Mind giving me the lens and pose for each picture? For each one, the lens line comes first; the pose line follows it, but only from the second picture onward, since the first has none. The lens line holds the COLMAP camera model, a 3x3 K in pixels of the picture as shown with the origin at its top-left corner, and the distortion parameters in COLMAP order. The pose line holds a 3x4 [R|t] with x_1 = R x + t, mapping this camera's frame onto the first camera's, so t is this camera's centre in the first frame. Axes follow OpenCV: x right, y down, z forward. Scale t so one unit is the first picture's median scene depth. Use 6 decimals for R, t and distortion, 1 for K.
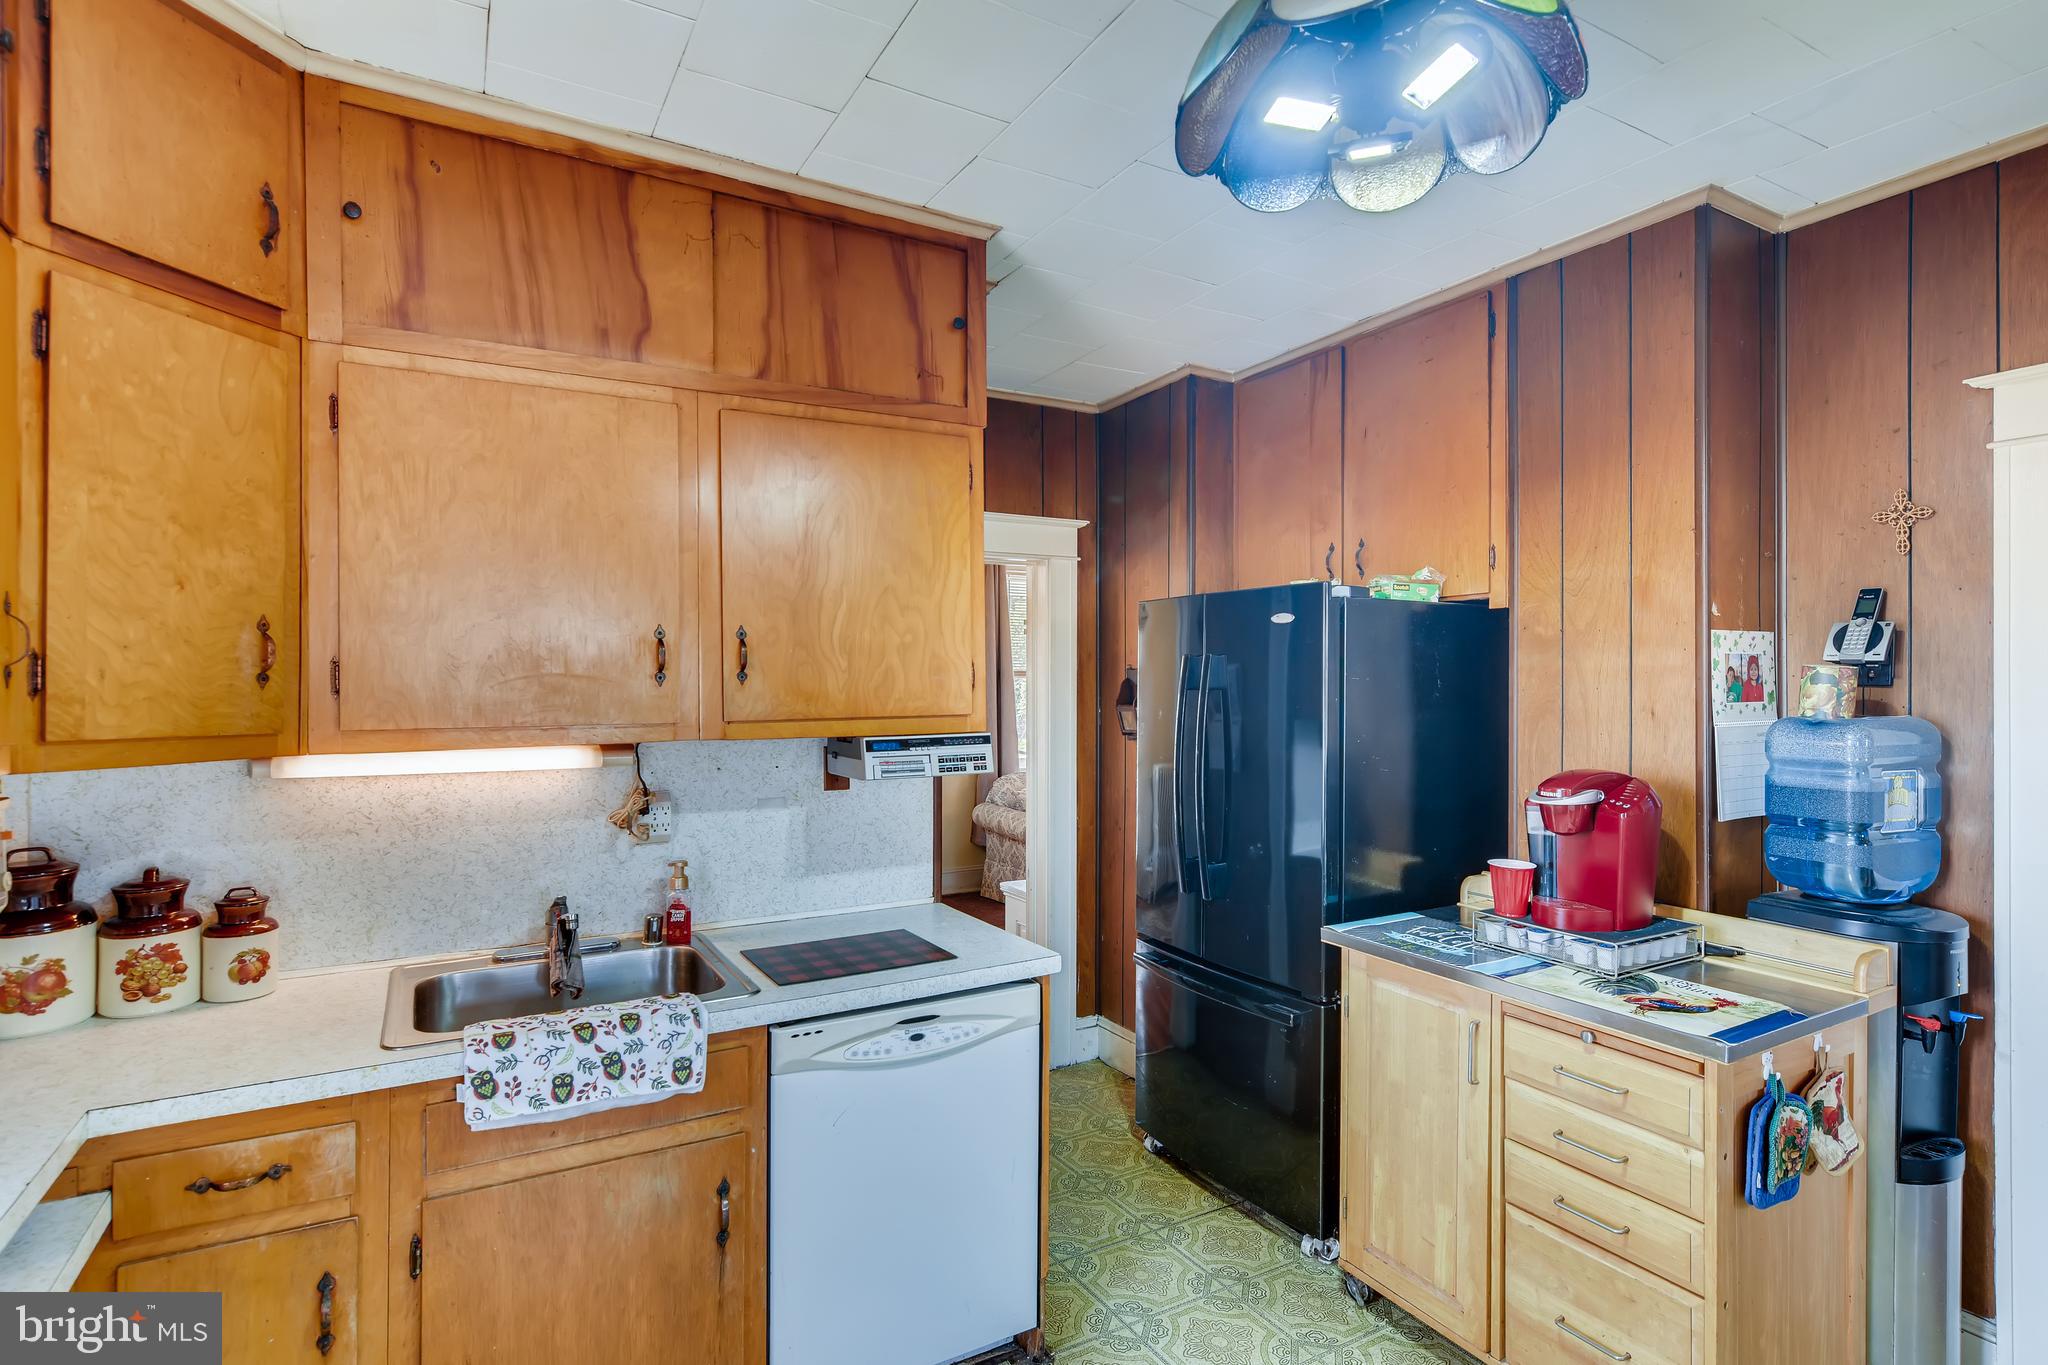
lens RADIAL K [[1040.4, 0, 1022.2], [0, 1040.4, 687.2], [0, 0, 1]] dist [0.003555, 0.001051]
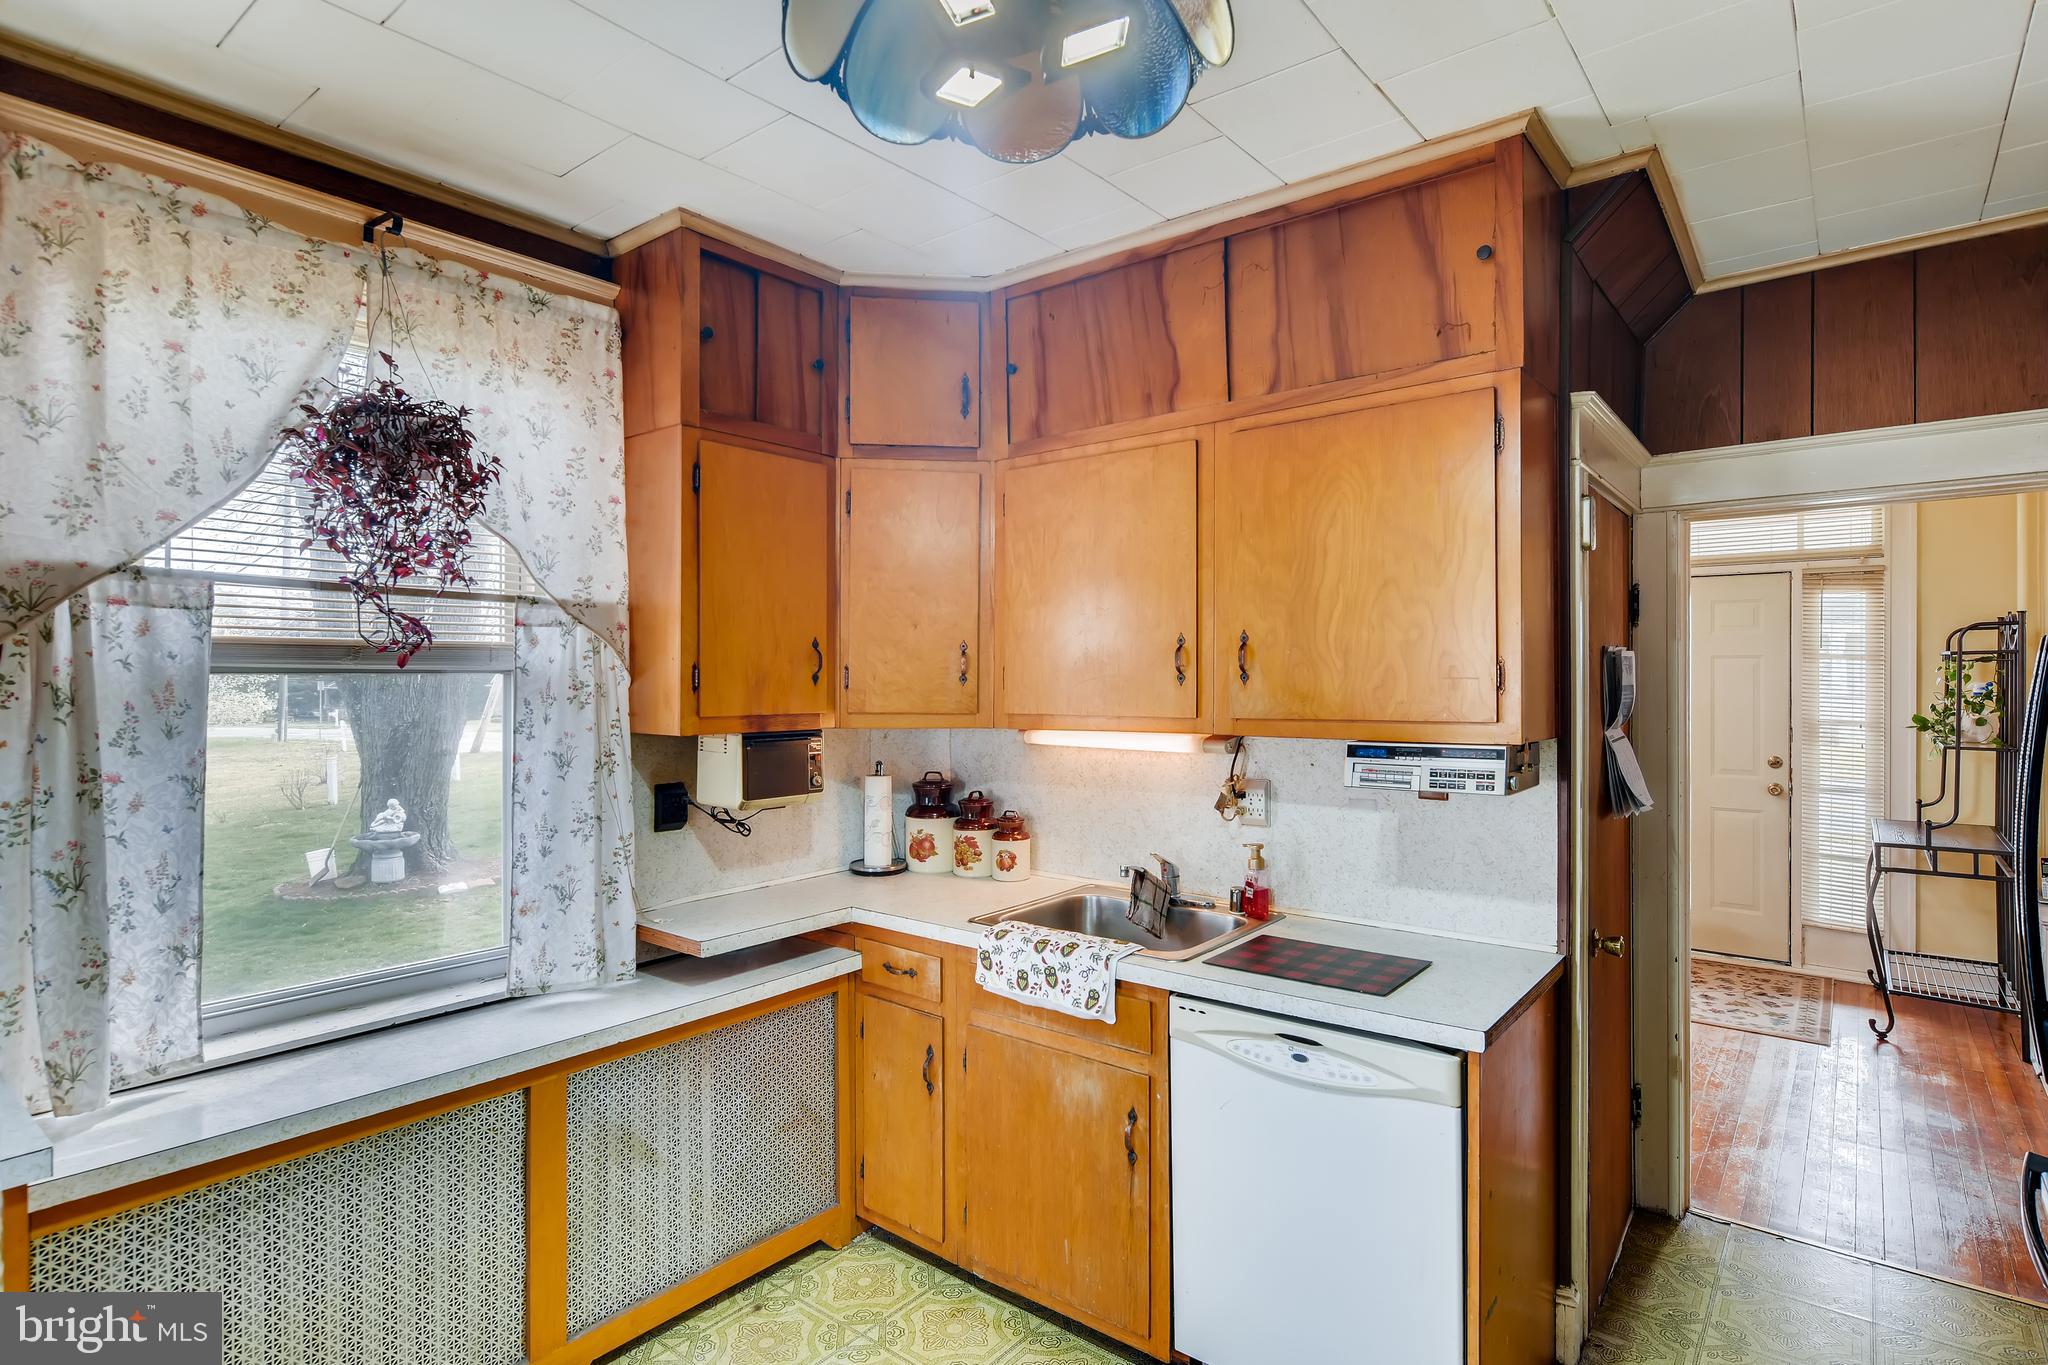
lens RADIAL K [[1040.4, 0, 1030.6], [0, 1040.4, 683.3], [0, 0, 1]] dist [0.003555, 0.001051]
pose [[0.370767, 0.007907, -0.928692, 0.692889], [-0.002977, 0.999969, 0.007325, -0.012082], [0.928721, 0.000049, 0.370779, 0.421833]]
